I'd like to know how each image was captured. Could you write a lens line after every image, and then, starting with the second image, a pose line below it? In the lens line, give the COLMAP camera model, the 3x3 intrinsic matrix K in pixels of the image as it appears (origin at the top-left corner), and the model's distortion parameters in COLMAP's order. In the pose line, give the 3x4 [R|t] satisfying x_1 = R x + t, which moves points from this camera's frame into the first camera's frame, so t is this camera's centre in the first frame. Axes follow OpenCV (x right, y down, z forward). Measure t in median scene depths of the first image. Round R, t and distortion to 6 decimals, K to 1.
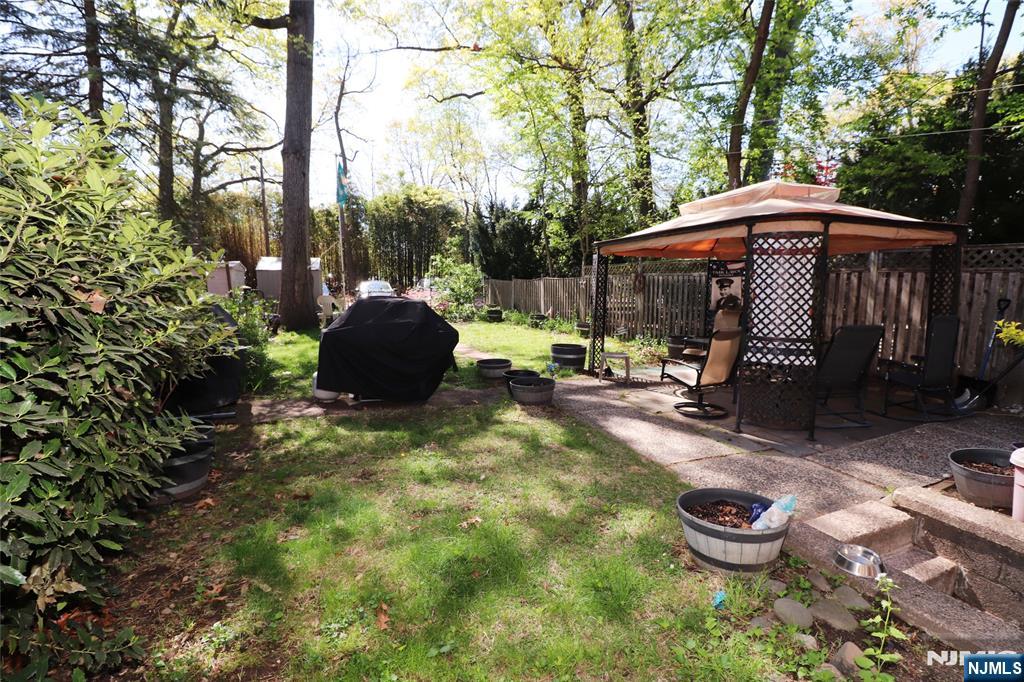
lens RADIAL K [[471.3, 0, 511.9], [0, 471.3, 343.5], [0, 0, 1]] dist [-0.012058, -0.000352]
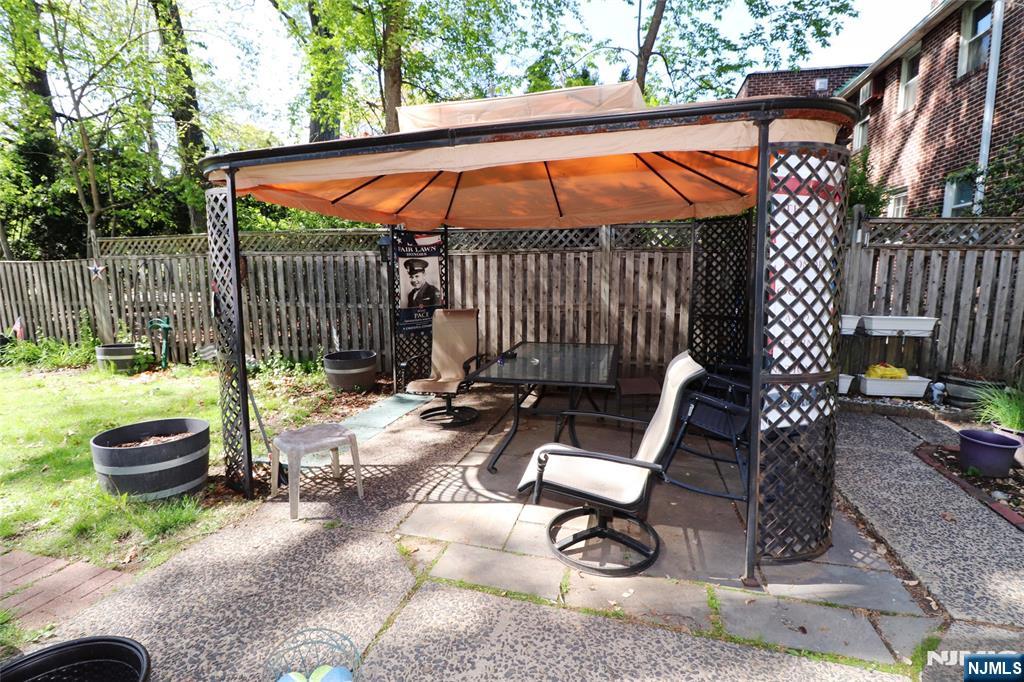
lens RADIAL K [[471.3, 0, 517.8], [0, 471.3, 337.6], [0, 0, 1]] dist [-0.012058, -0.000352]
pose [[0.594718, -0.118582, 0.795140, 0.005417], [0.108690, 0.991841, 0.066623, -0.059683], [-0.796553, 0.046802, 0.602755, 0.507606]]
